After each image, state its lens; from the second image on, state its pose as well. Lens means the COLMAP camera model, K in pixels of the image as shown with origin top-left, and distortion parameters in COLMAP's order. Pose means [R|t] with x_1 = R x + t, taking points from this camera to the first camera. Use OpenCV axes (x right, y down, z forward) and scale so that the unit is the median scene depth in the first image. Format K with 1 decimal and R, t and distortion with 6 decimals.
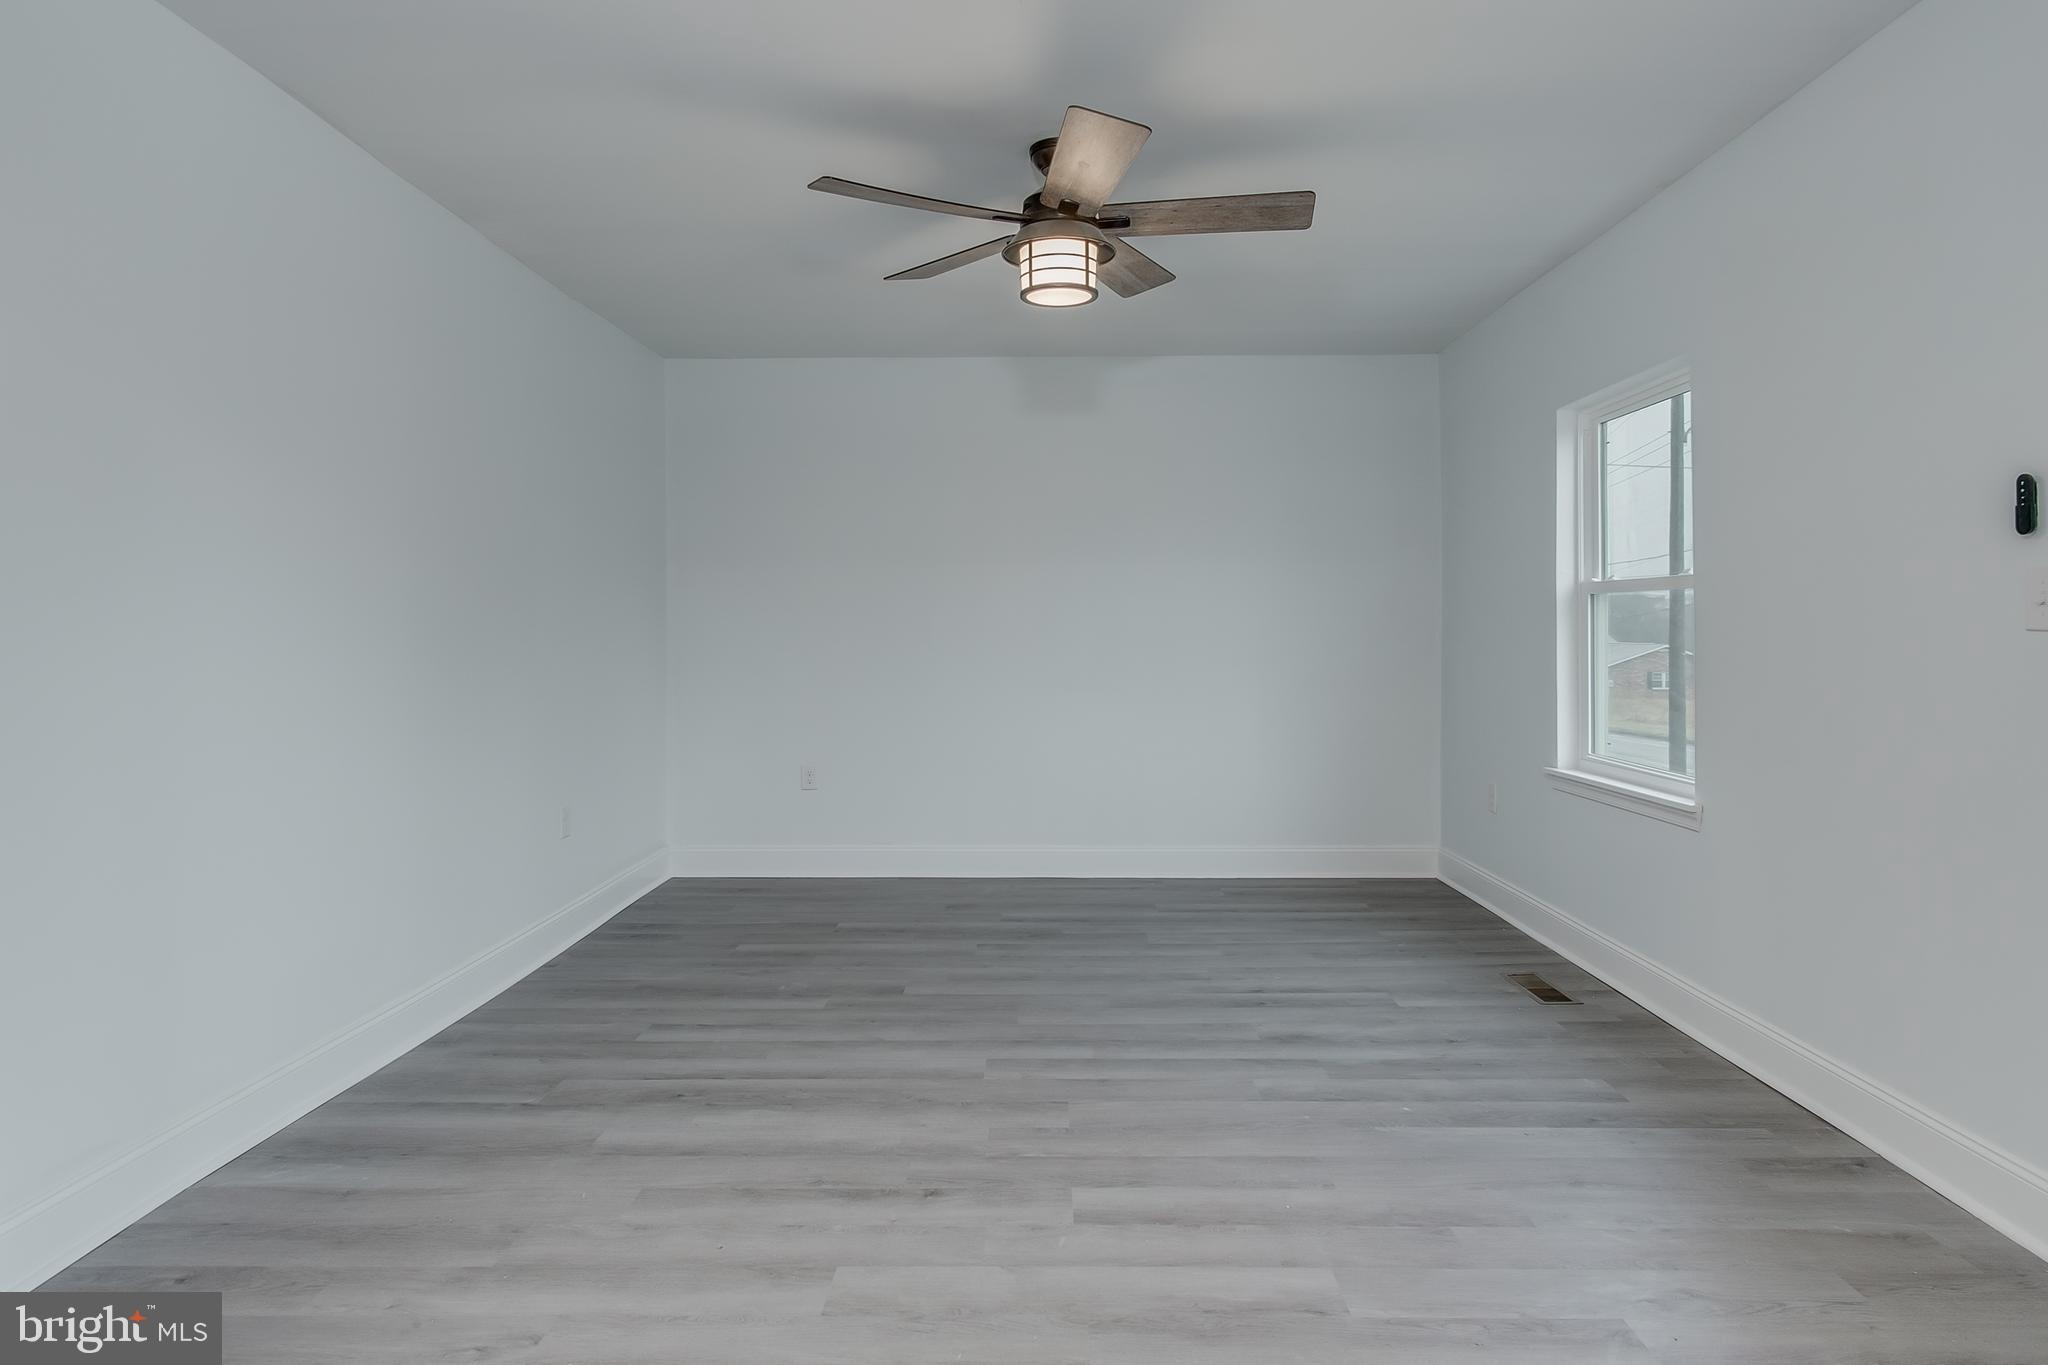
lens RADIAL K [[1135.0, 0, 1034.4], [0, 1135.0, 646.4], [0, 0, 1]] dist [0.004810, 0.001016]
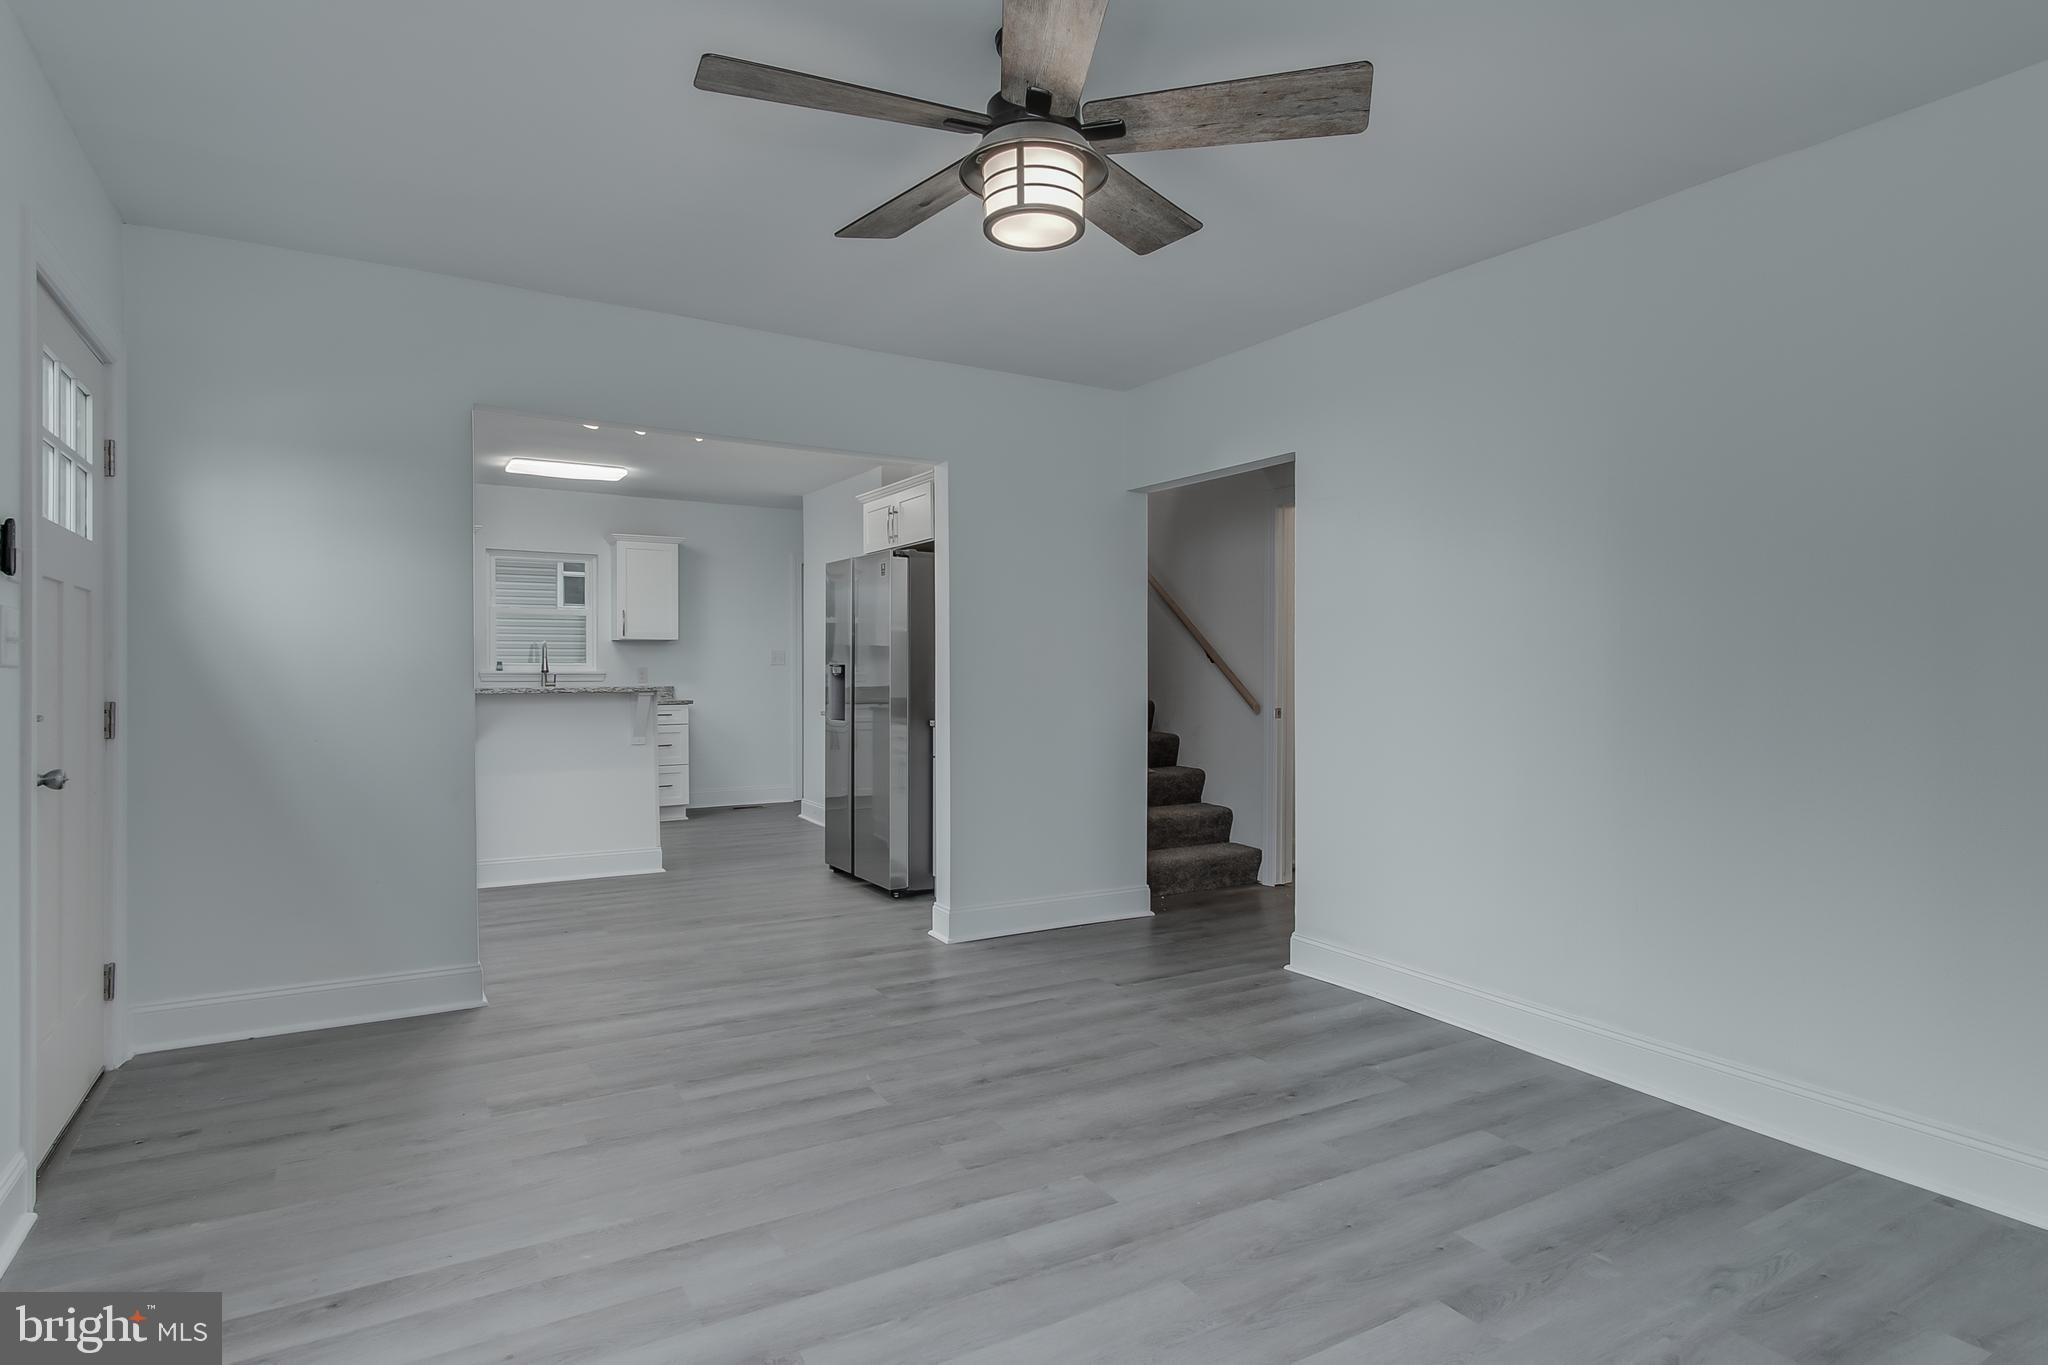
lens RADIAL K [[1109.7, 0, 1024.0], [0, 1109.7, 682.5], [0, 0, 1]] dist [0.003803, 0.000439]
pose [[-0.855525, 0.007150, -0.517712, 0.411398], [-0.005157, 0.999737, 0.022330, -0.017667], [0.517735, 0.021774, -0.855264, 1.608225]]
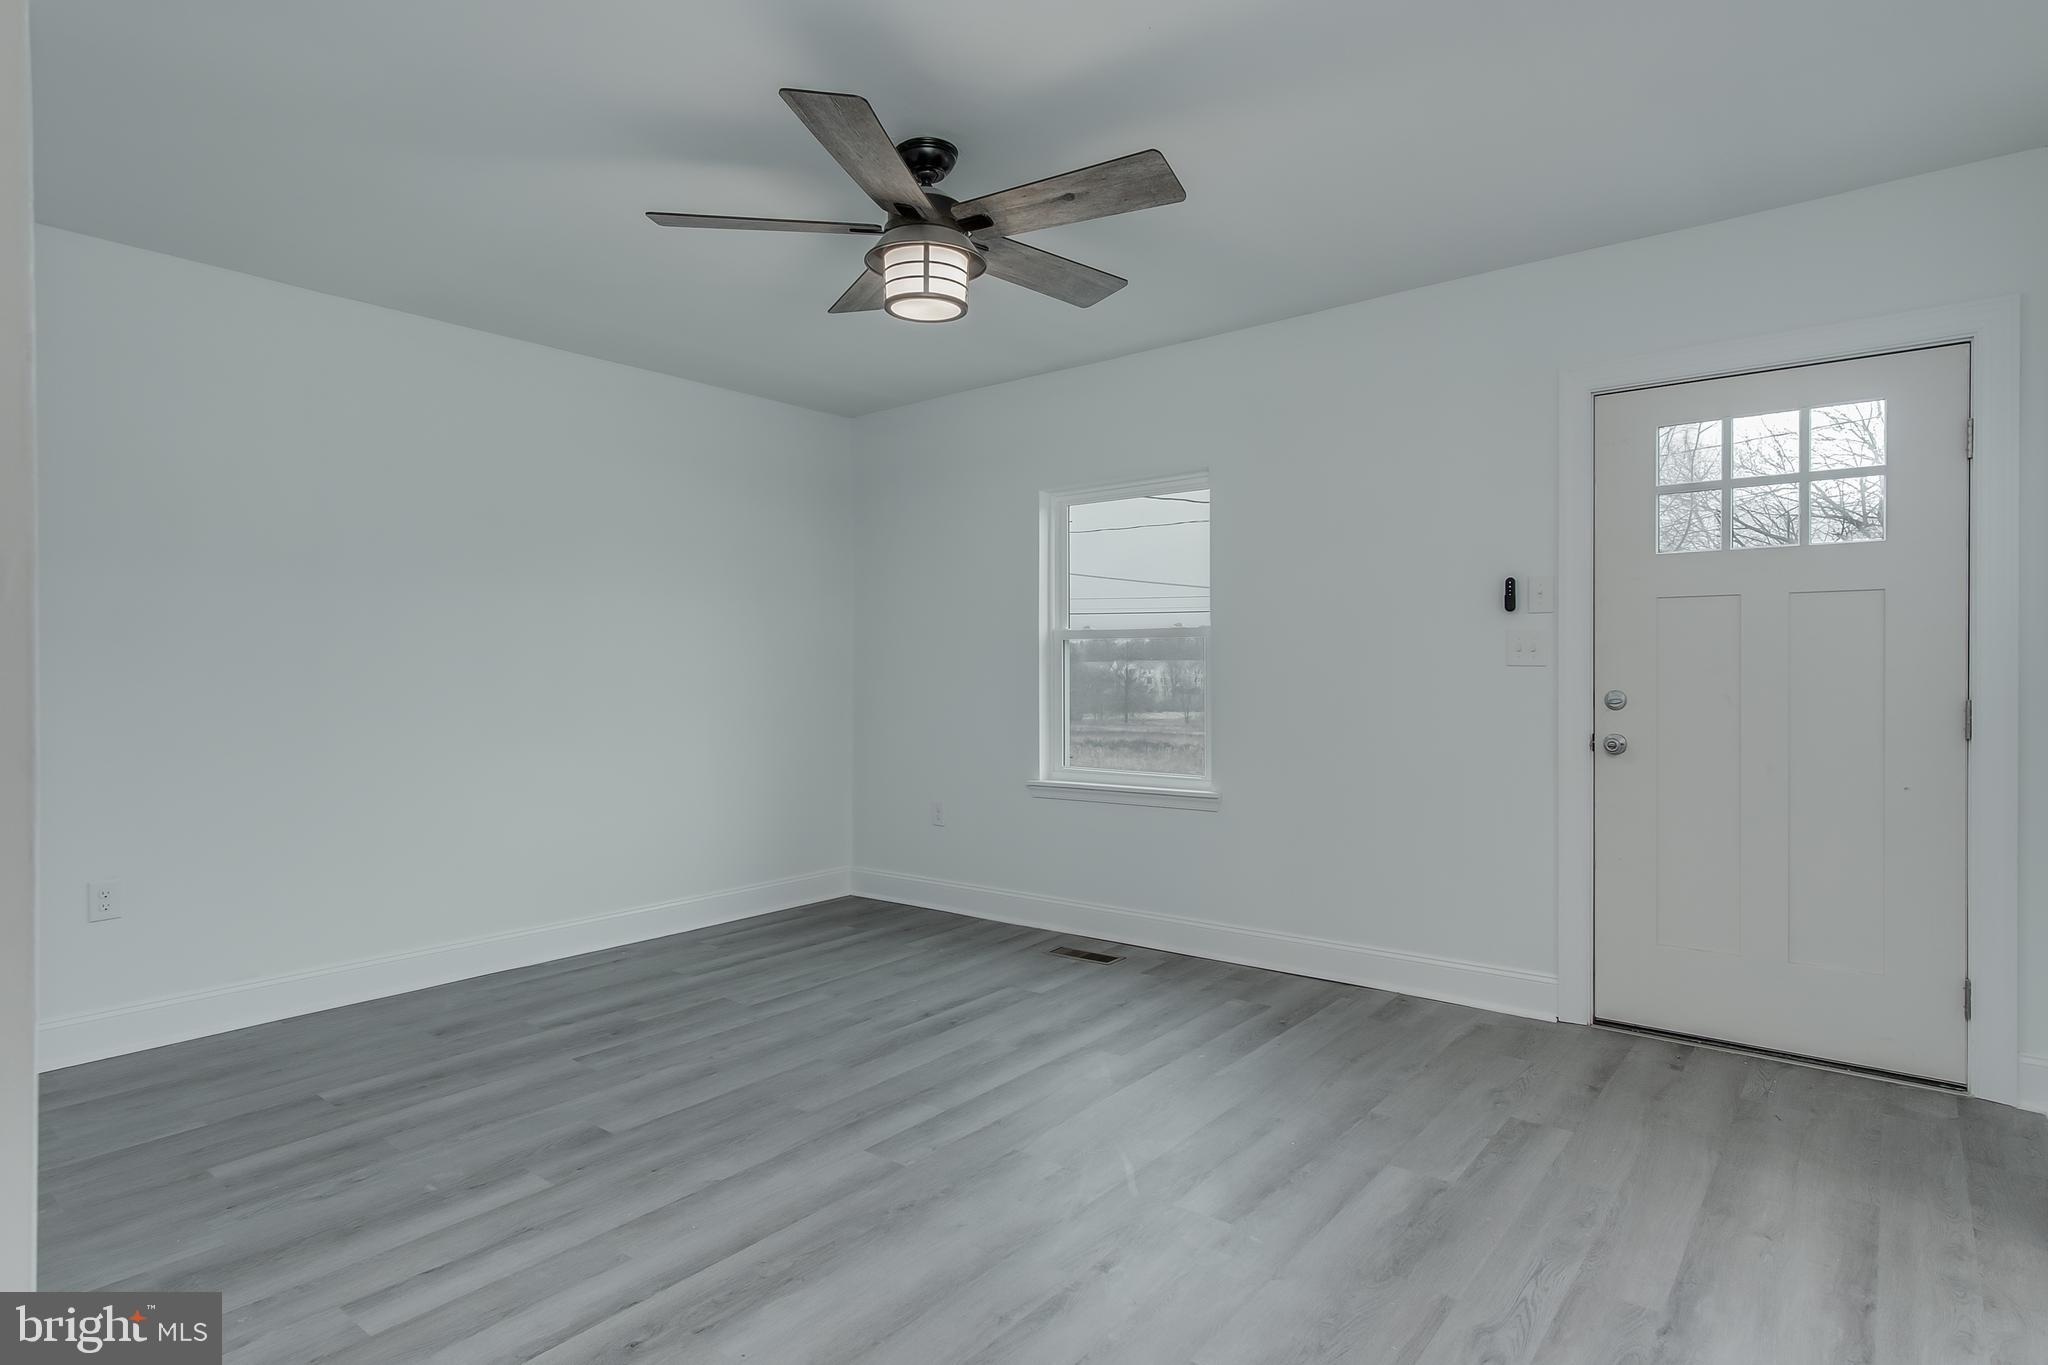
lens RADIAL K [[1078.6, 0, 1035.0], [0, 1078.6, 671.4], [0, 0, 1]] dist [0.006342, 0.000901]
pose [[0.614692, -0.001238, 0.788766, -0.616336], [0.013985, 0.999859, -0.009329, 0.000523], [-0.788643, 0.016766, 0.614622, 0.368655]]
